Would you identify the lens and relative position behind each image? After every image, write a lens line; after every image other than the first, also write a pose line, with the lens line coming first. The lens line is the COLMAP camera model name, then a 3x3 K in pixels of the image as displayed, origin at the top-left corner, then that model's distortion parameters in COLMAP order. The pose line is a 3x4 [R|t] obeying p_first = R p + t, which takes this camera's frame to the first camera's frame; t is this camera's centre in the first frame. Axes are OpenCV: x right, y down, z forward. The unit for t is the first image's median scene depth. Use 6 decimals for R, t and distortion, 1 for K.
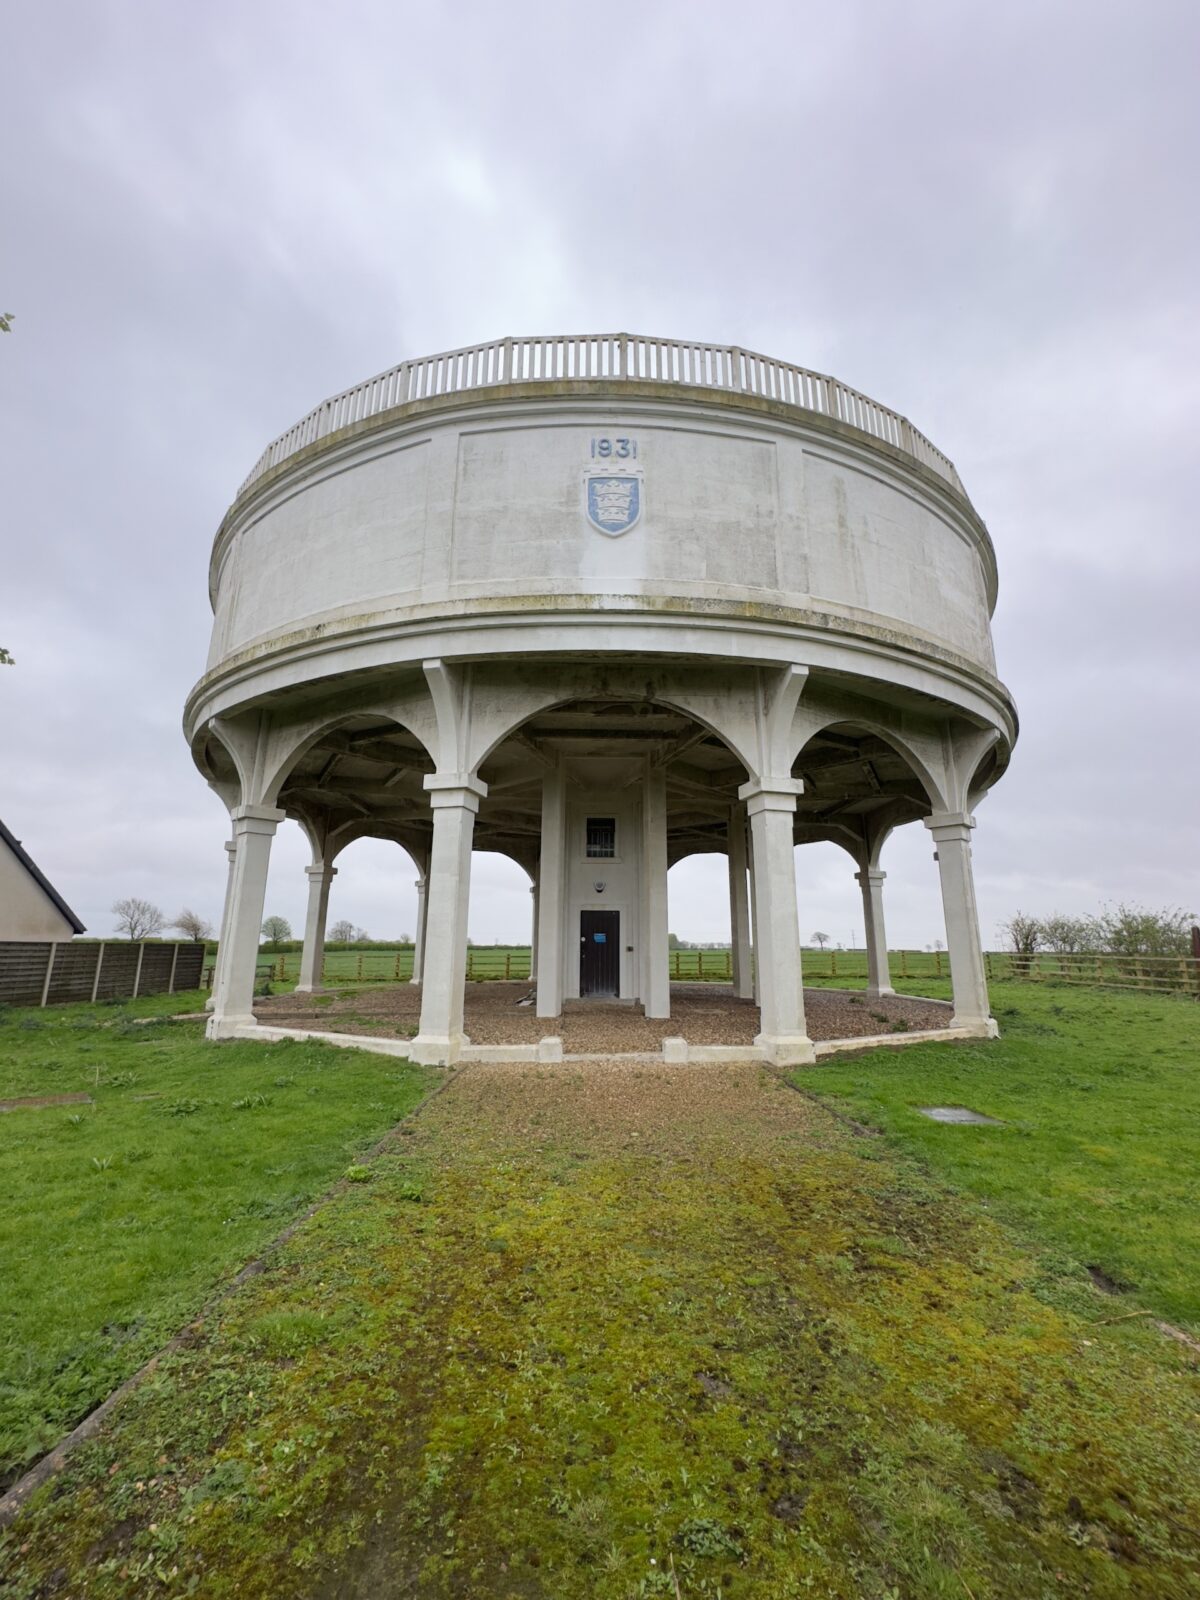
lens RADIAL K [[638.3, 0, 601.7], [0, 638.3, 797.6], [0, 0, 1]] dist [-0.004121, 0.001211]
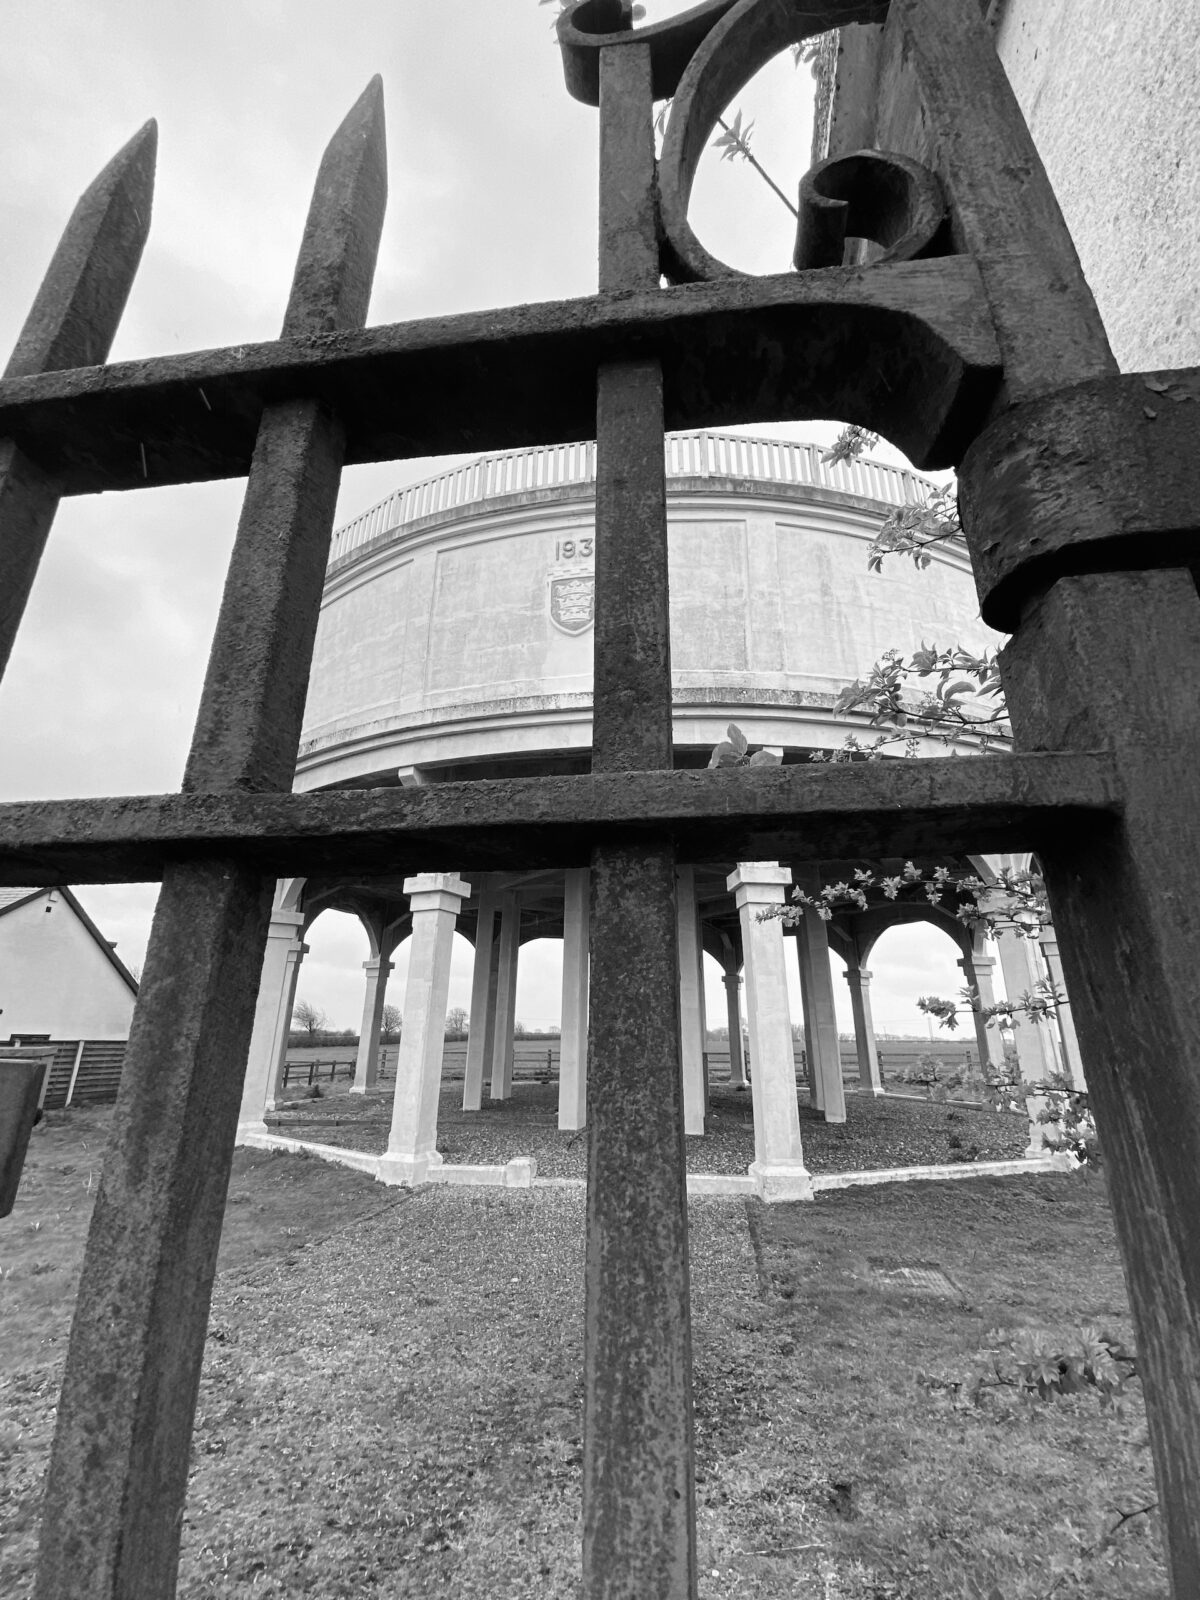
lens RADIAL K [[676.1, 0, 599.1], [0, 676.1, 801.2], [0, 0, 1]] dist [0.053625, -0.035039]
pose [[0.982890, -0.056910, -0.175182, 0.228080], [0.038461, 0.993519, -0.106962, -0.031197], [0.180133, 0.098395, 0.978709, -0.018188]]
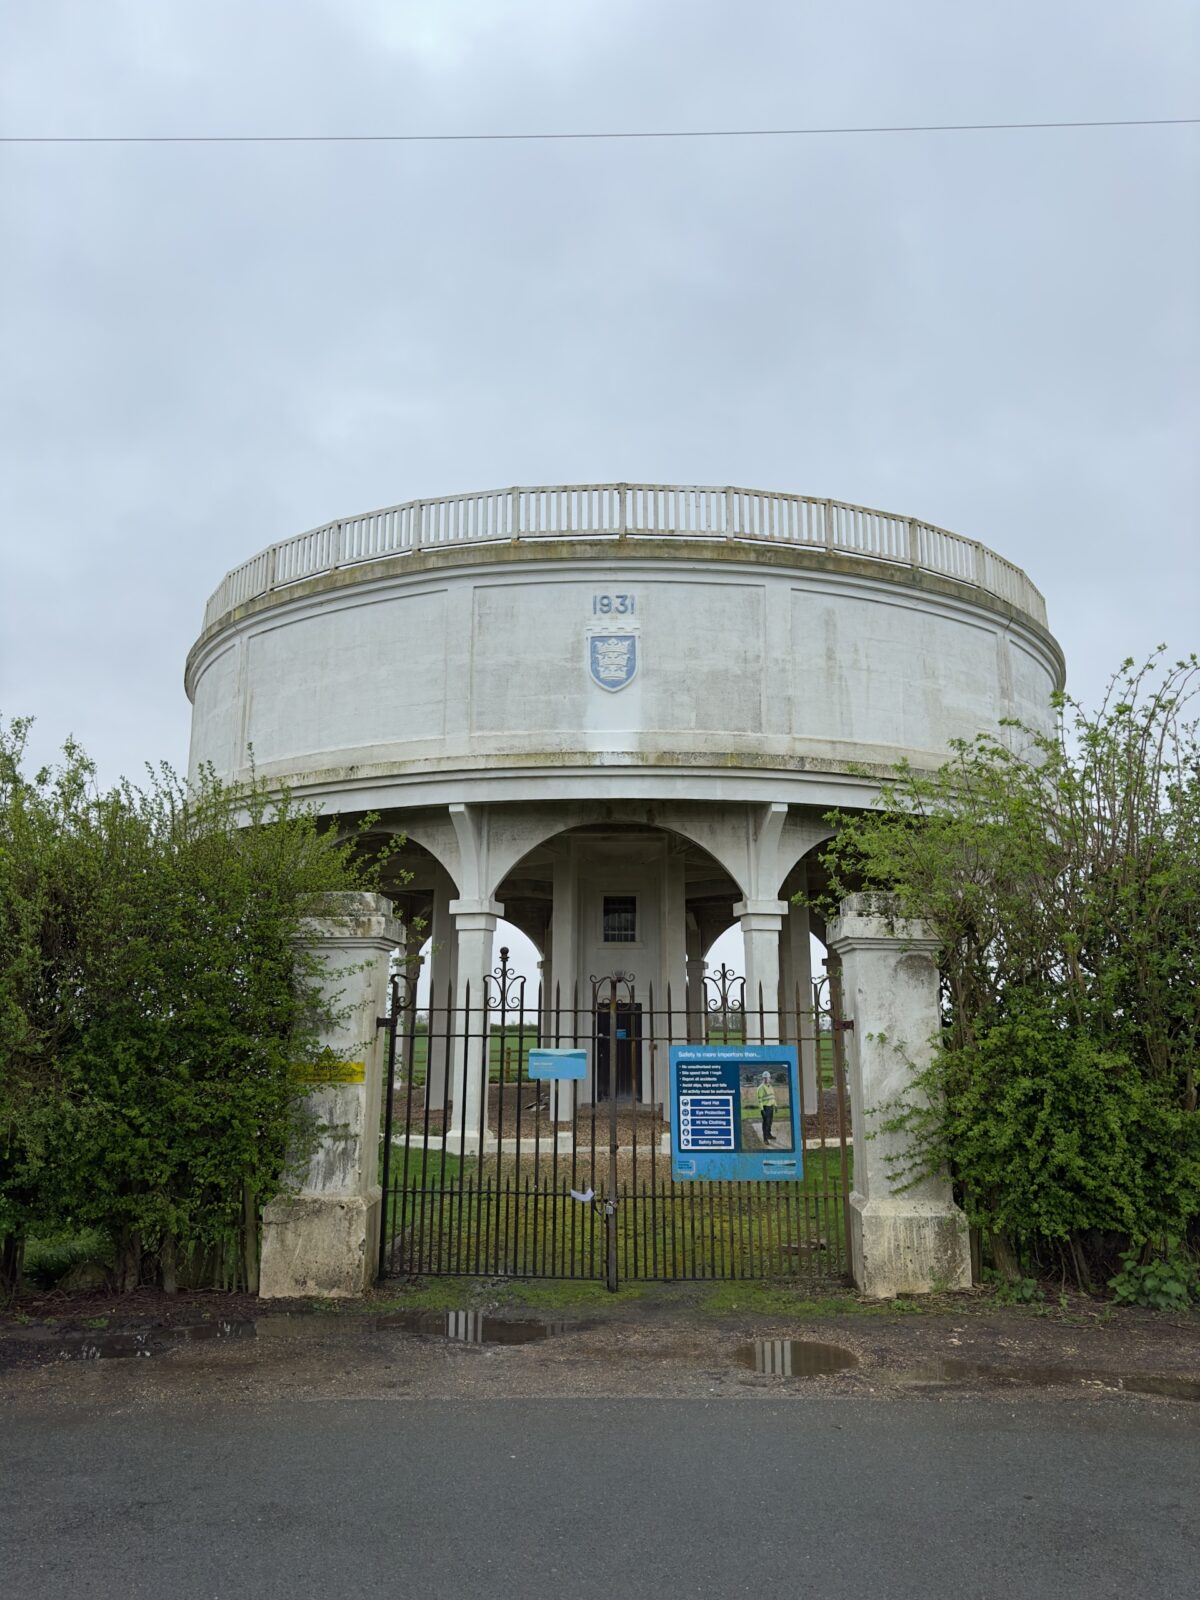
lens RADIAL K [[1099.7, 0, 600.0], [0, 1099.7, 800.0], [0, 0, 1]] dist [0.144274, -0.256866]
pose [[0.998832, -0.011709, -0.046872, 0.084363], [0.012952, 0.999570, 0.026311, -0.267442], [0.046544, -0.026887, 0.998554, -0.959366]]
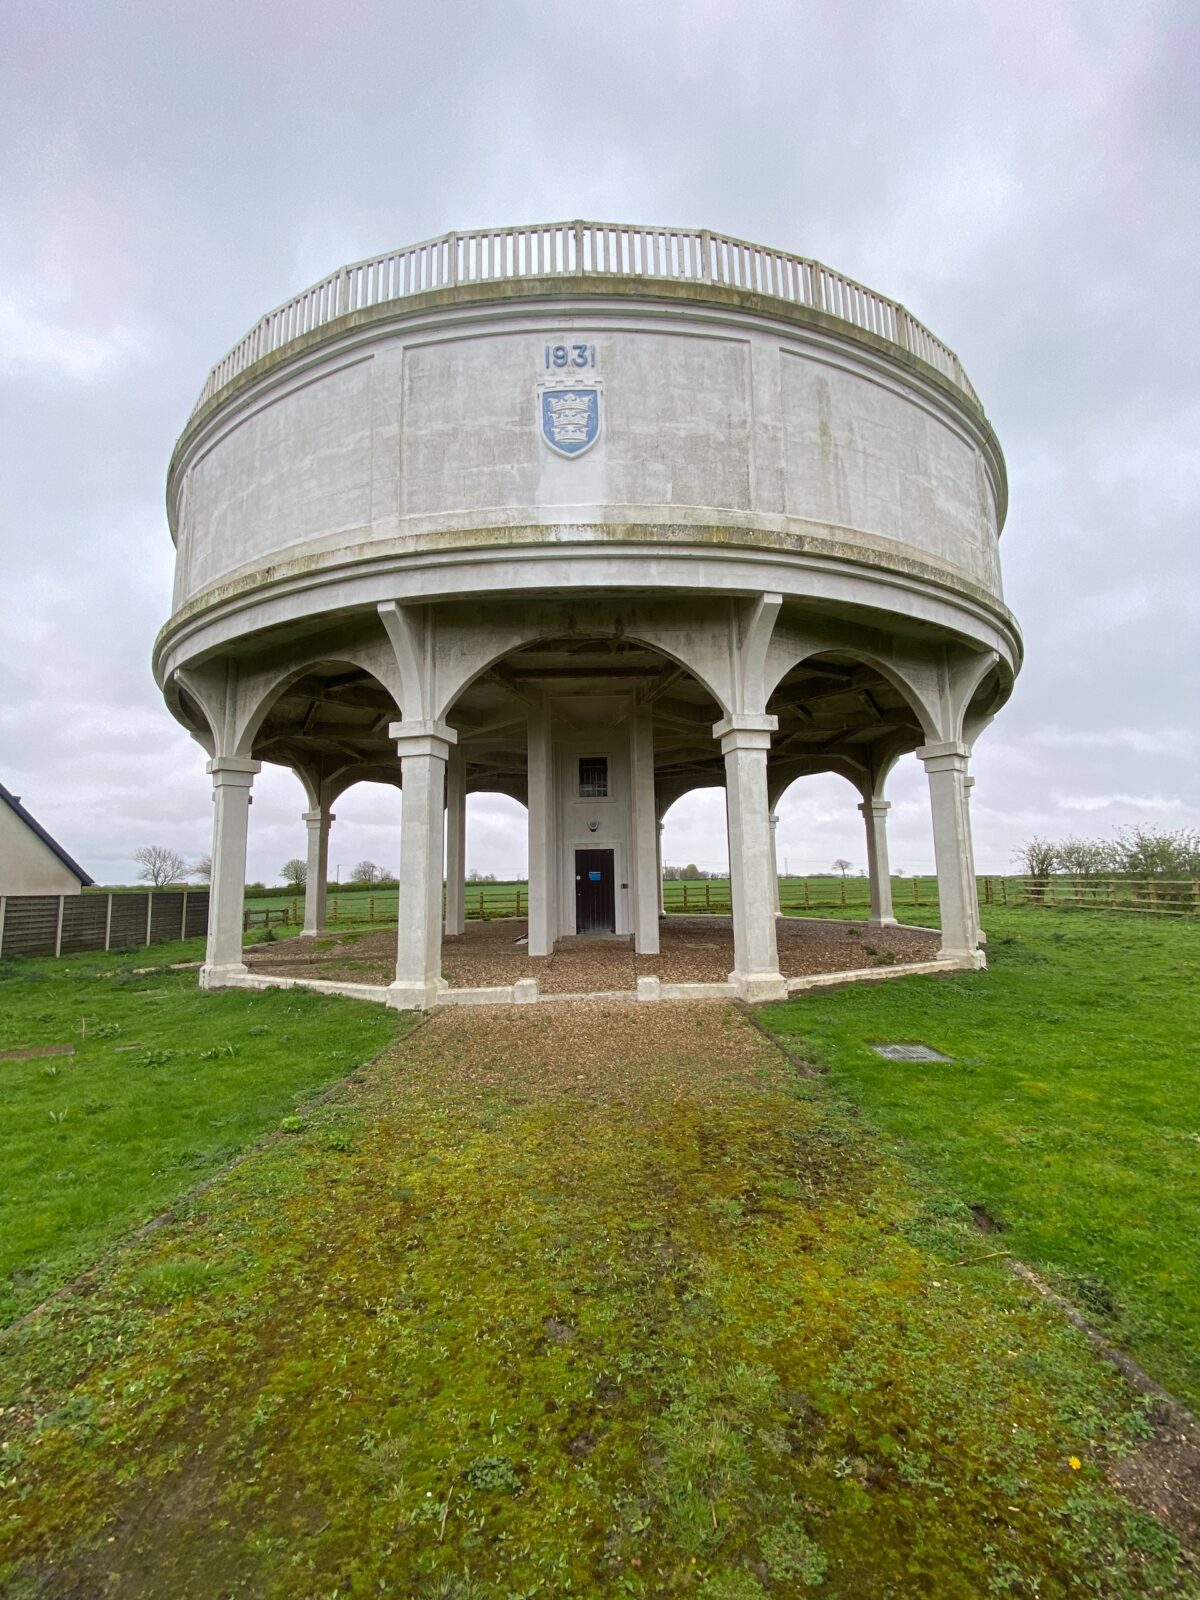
lens RADIAL K [[648.9, 0, 604.7], [0, 648.9, 797.9], [0, 0, 1]] dist [0.012584, -0.016875]
pose [[0.999258, -0.029411, -0.024868, 0.075804], [0.031823, 0.994180, 0.102923, -0.013383], [0.021697, -0.103638, 0.994378, 0.007797]]
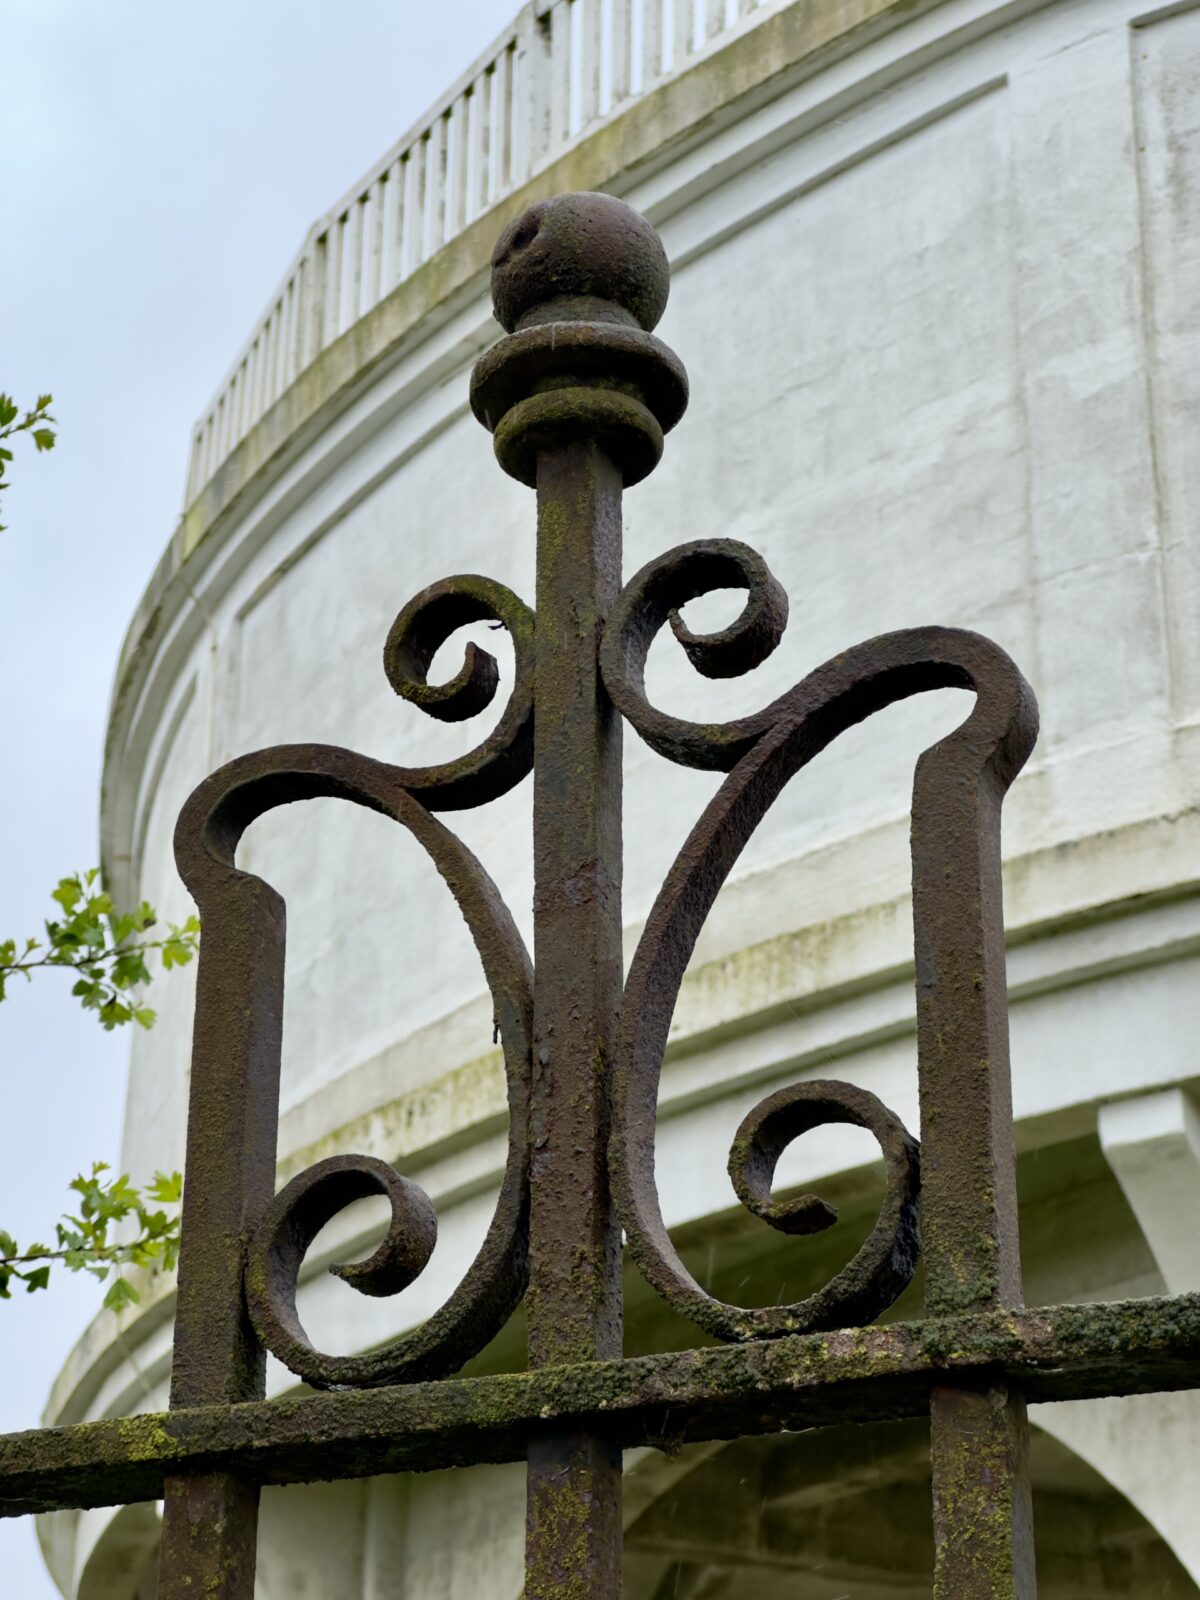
lens RADIAL K [[3568.7, 0, 600.0], [0, 3568.7, 800.0], [0, 0, 1]] dist [0.138629, 0.112453]
pose [[0.916597, -0.171046, -0.361377, 0.006144], [0.085696, 0.966909, -0.240297, -0.047445], [0.390520, 0.189287, 0.900924, -0.115396]]
